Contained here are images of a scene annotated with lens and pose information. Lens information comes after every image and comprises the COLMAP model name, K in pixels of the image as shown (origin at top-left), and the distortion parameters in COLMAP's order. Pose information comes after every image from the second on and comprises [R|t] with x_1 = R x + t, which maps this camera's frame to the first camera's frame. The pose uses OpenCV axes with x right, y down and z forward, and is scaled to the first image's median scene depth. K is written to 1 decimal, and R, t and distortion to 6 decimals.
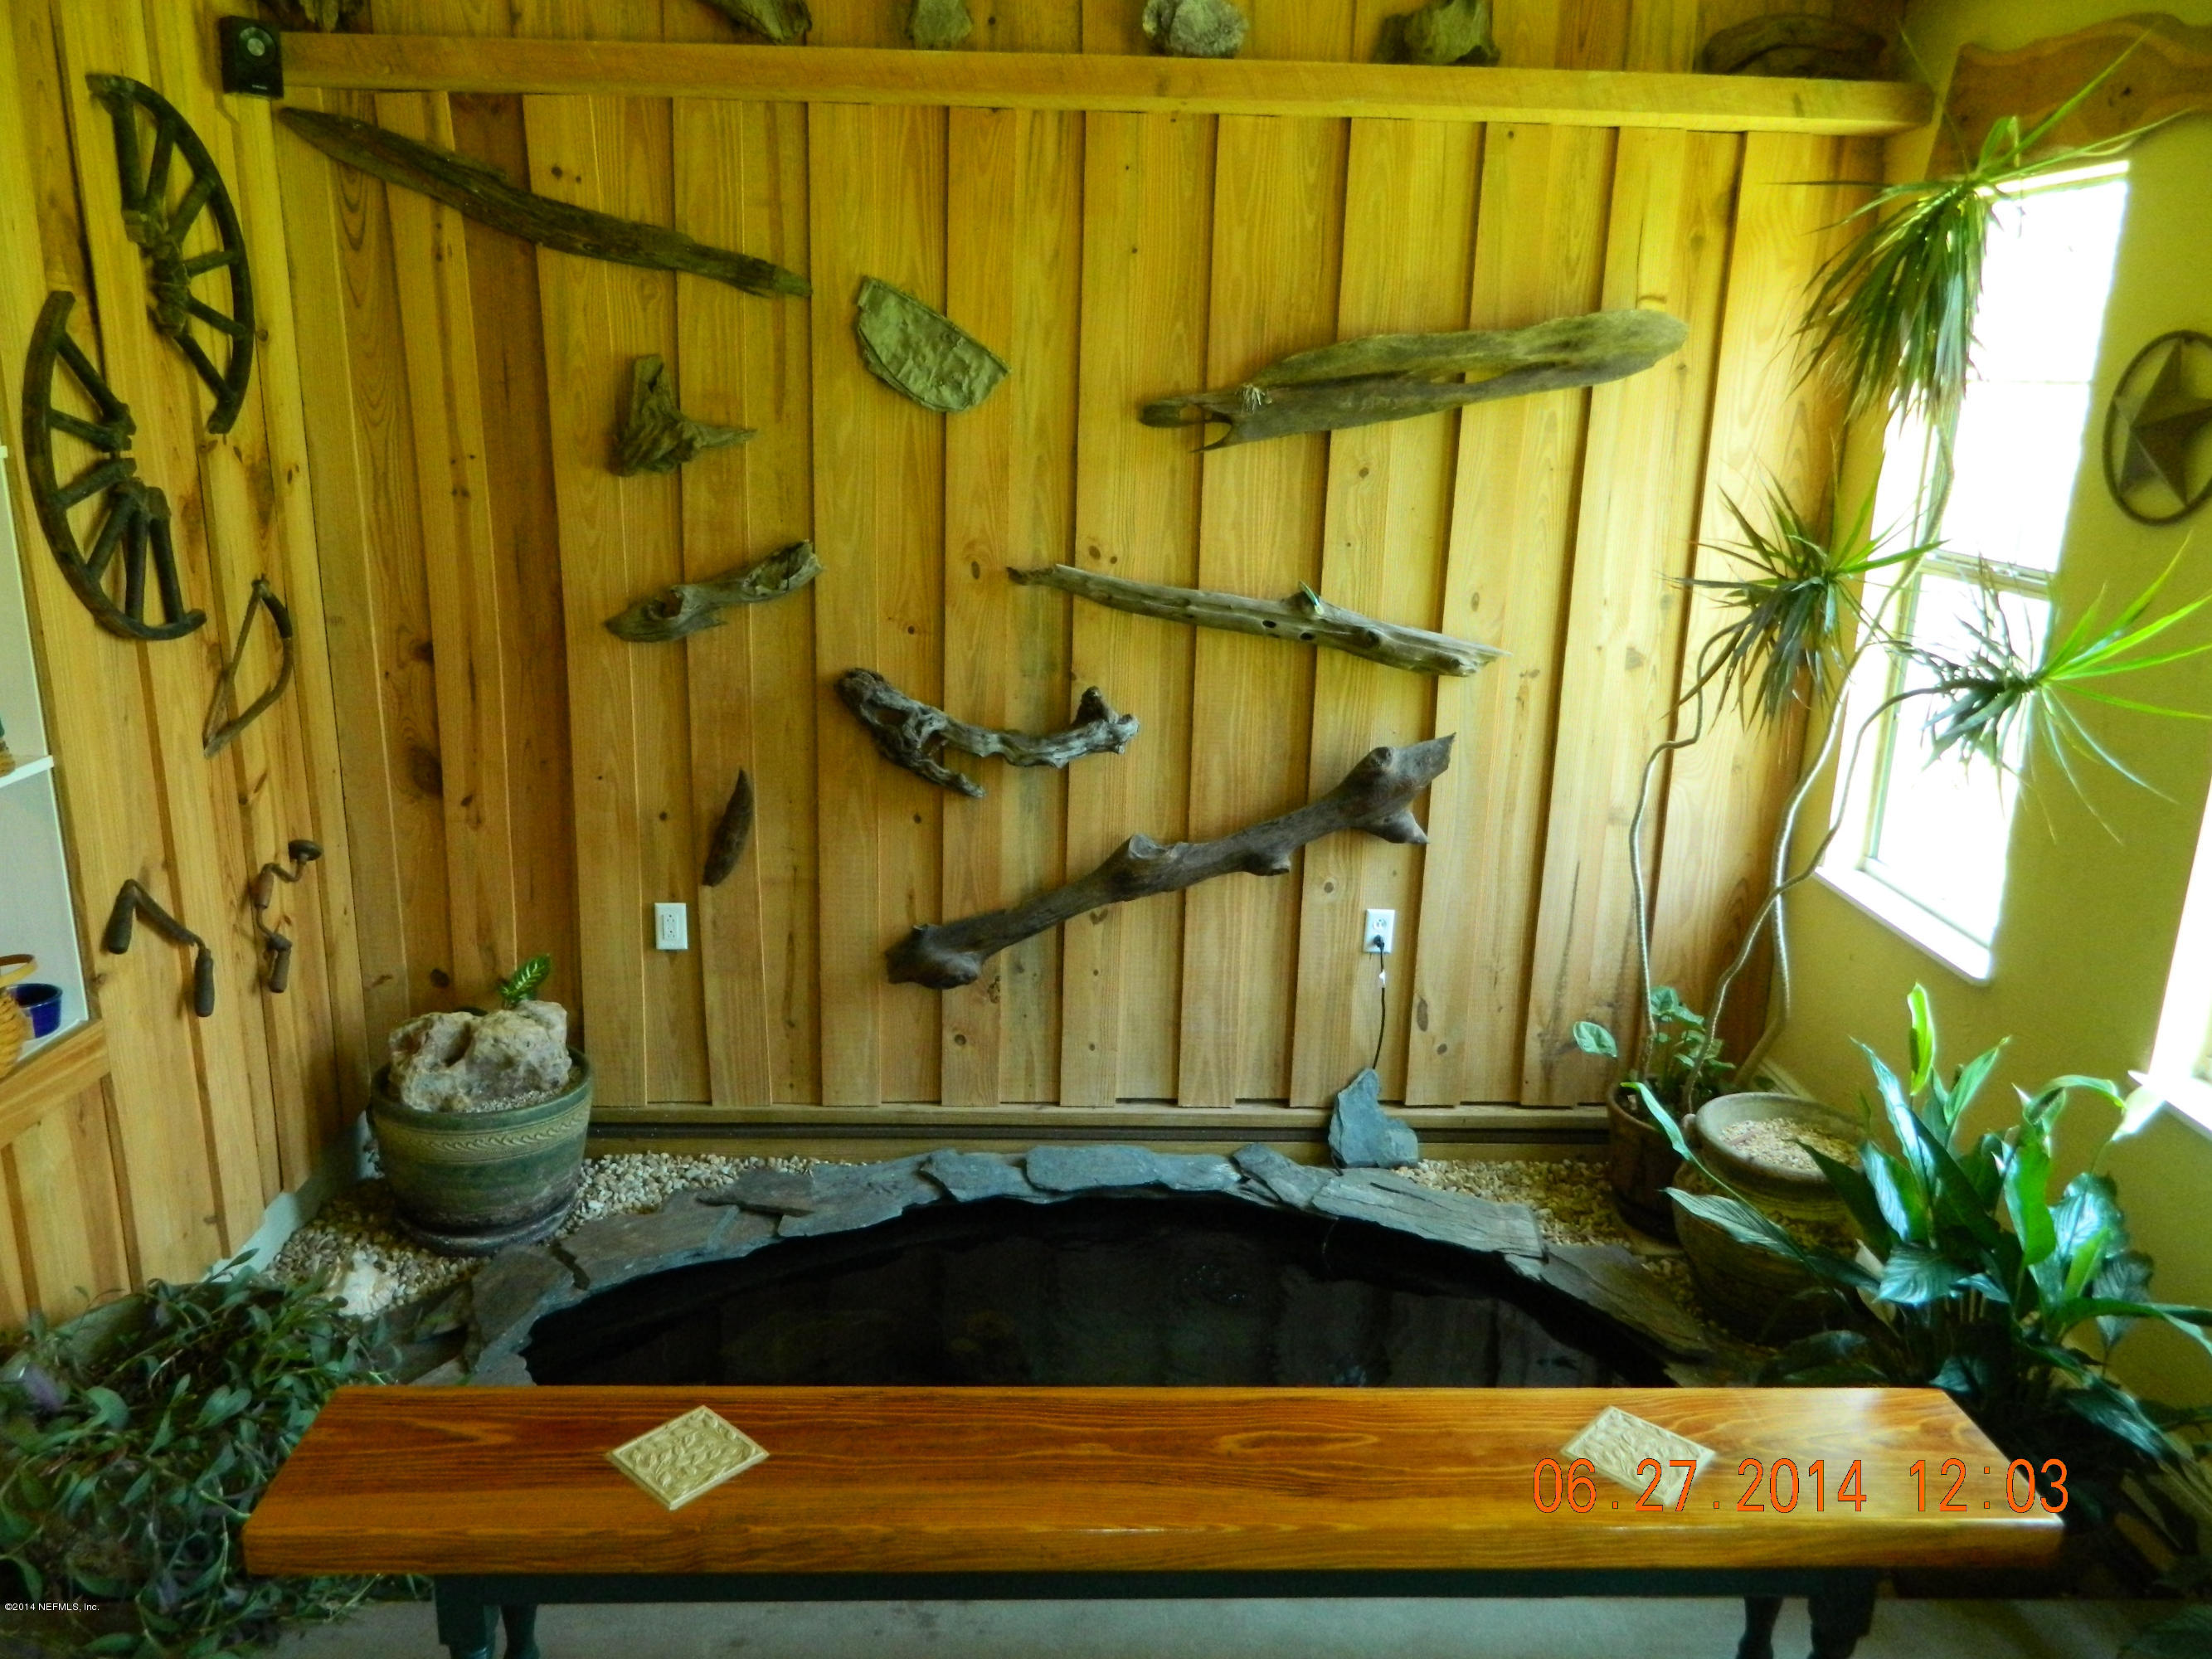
lens RADIAL K [[1648.4, 0, 1105.9], [0, 1648.4, 818.6], [0, 0, 1]] dist [0.007799, -0.003190]
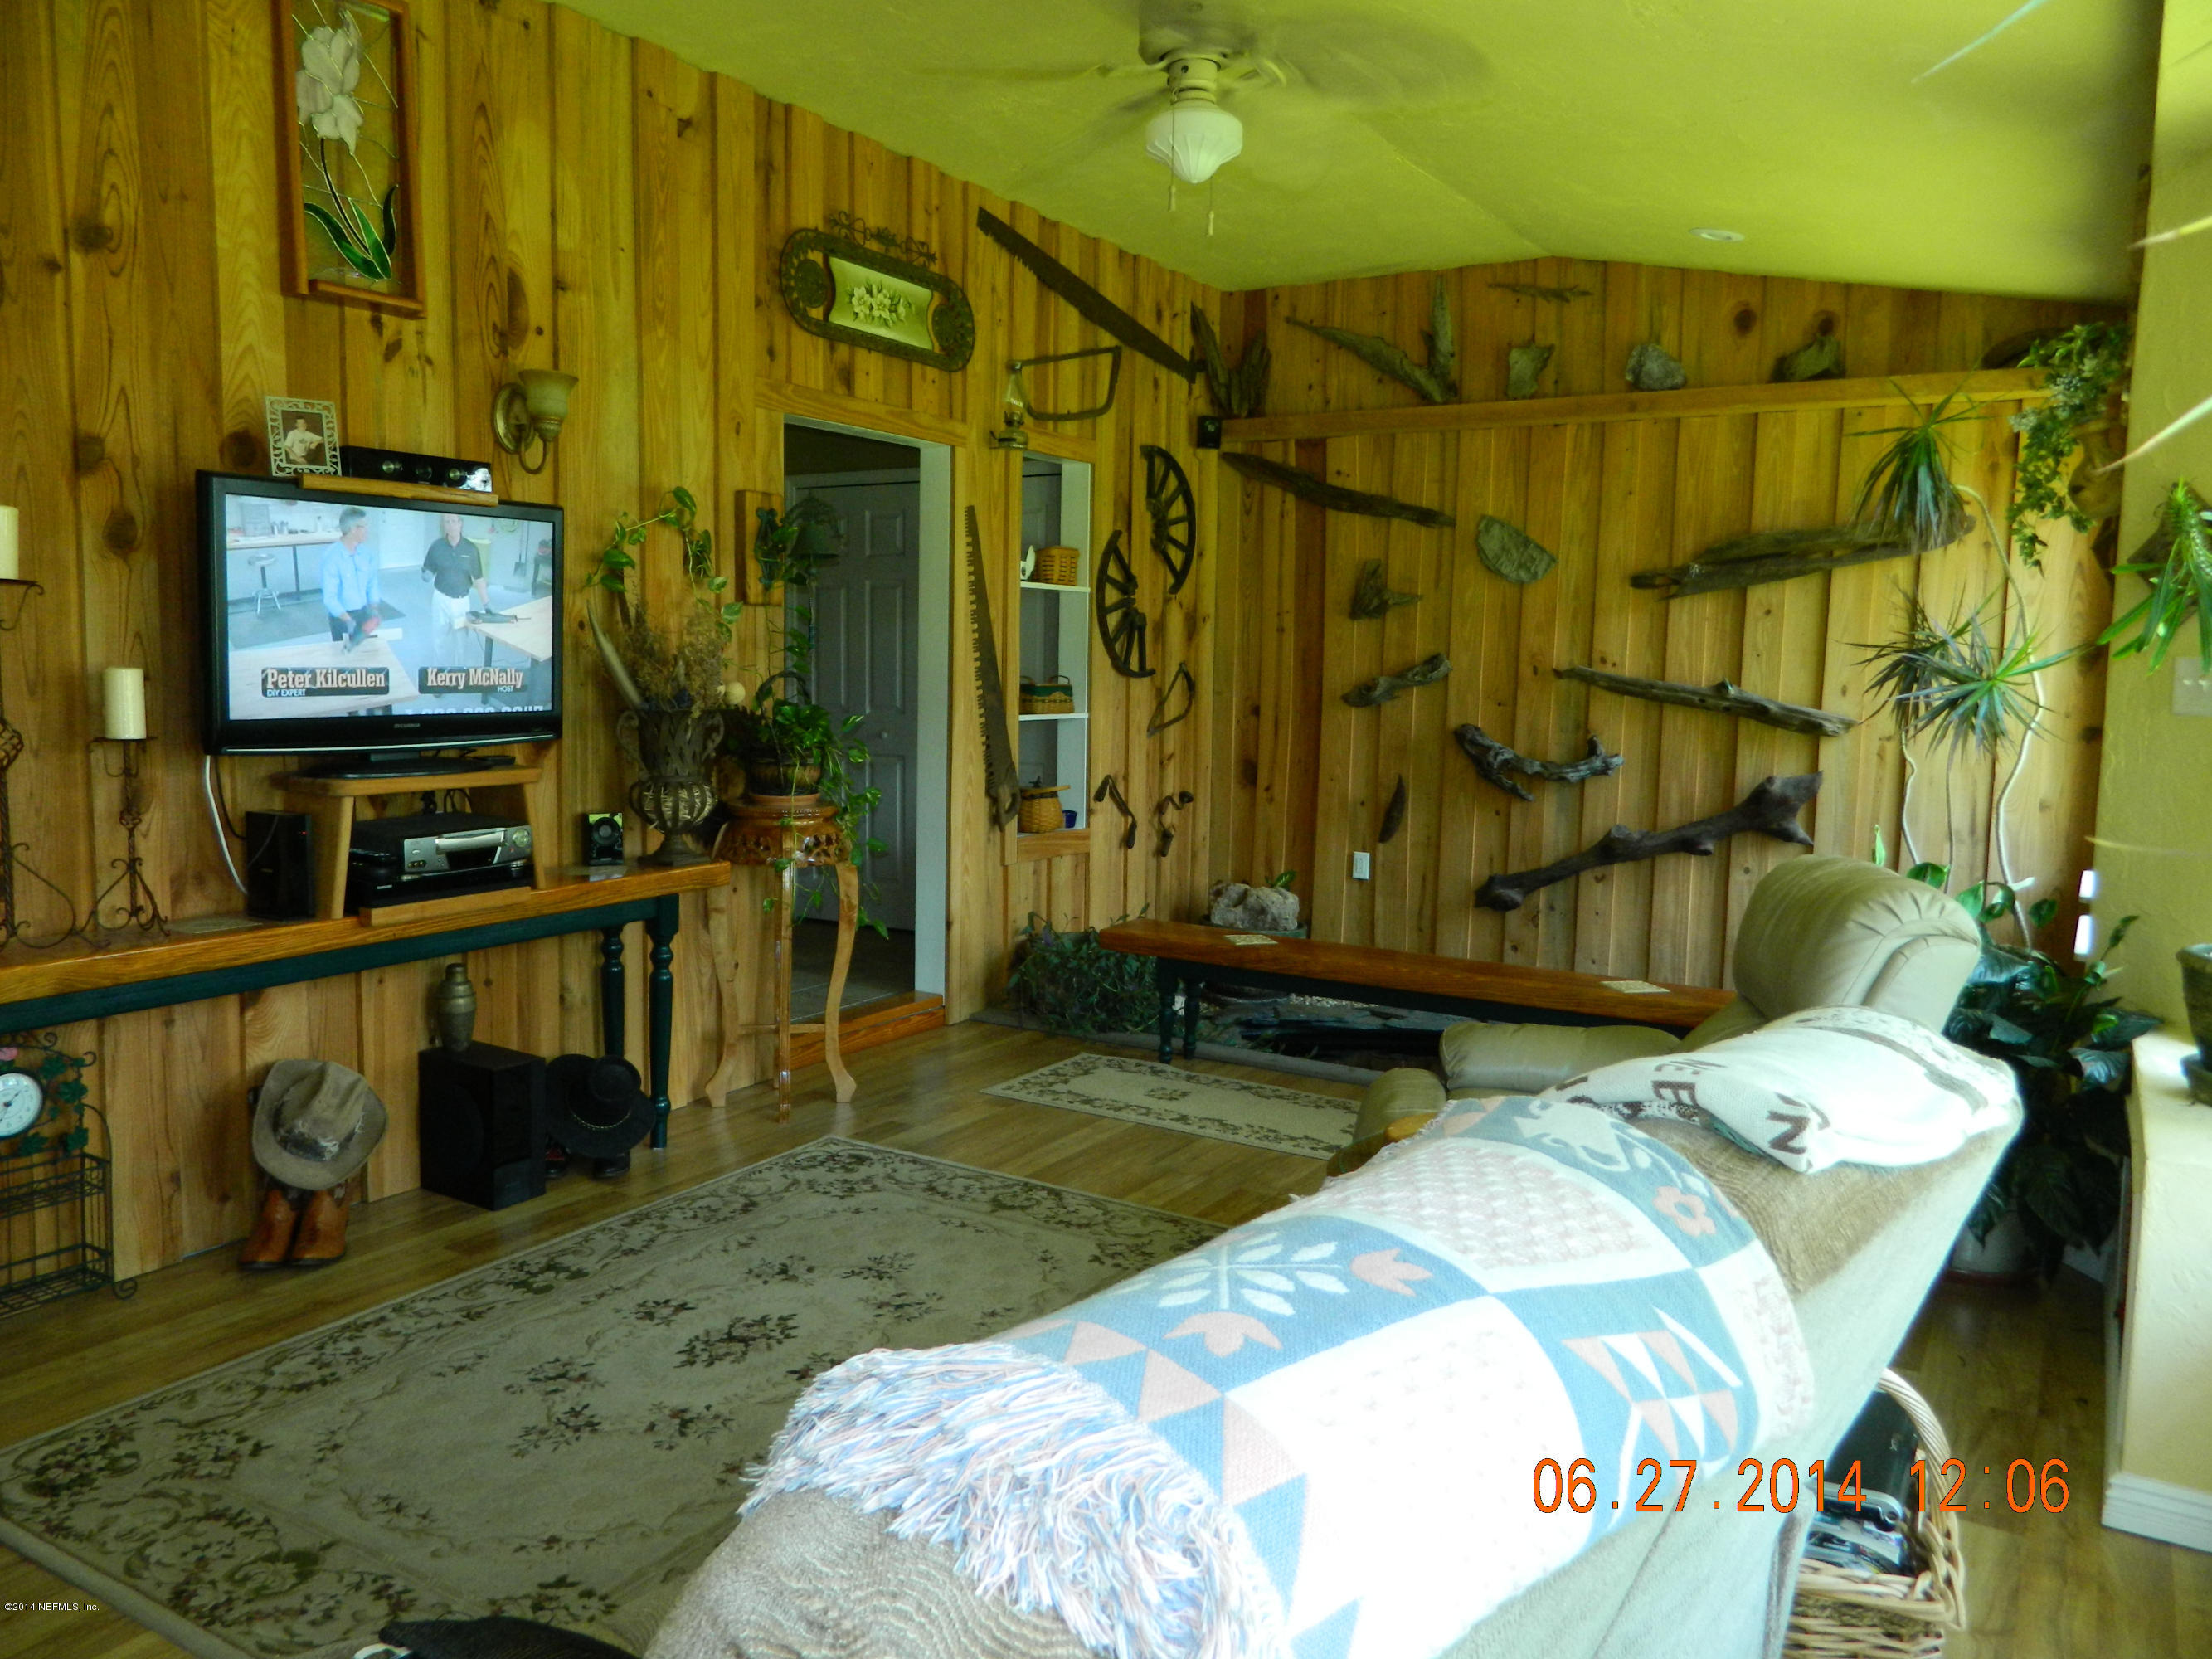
lens RADIAL K [[1648.4, 0, 1105.9], [0, 1648.4, 818.6], [0, 0, 1]] dist [0.007799, -0.003190]
pose [[0.836014, 0.048288, -0.546579, 0.536646], [-0.143280, 0.980772, -0.132506, 0.322841], [0.529670, 0.189091, 0.826858, -0.720630]]
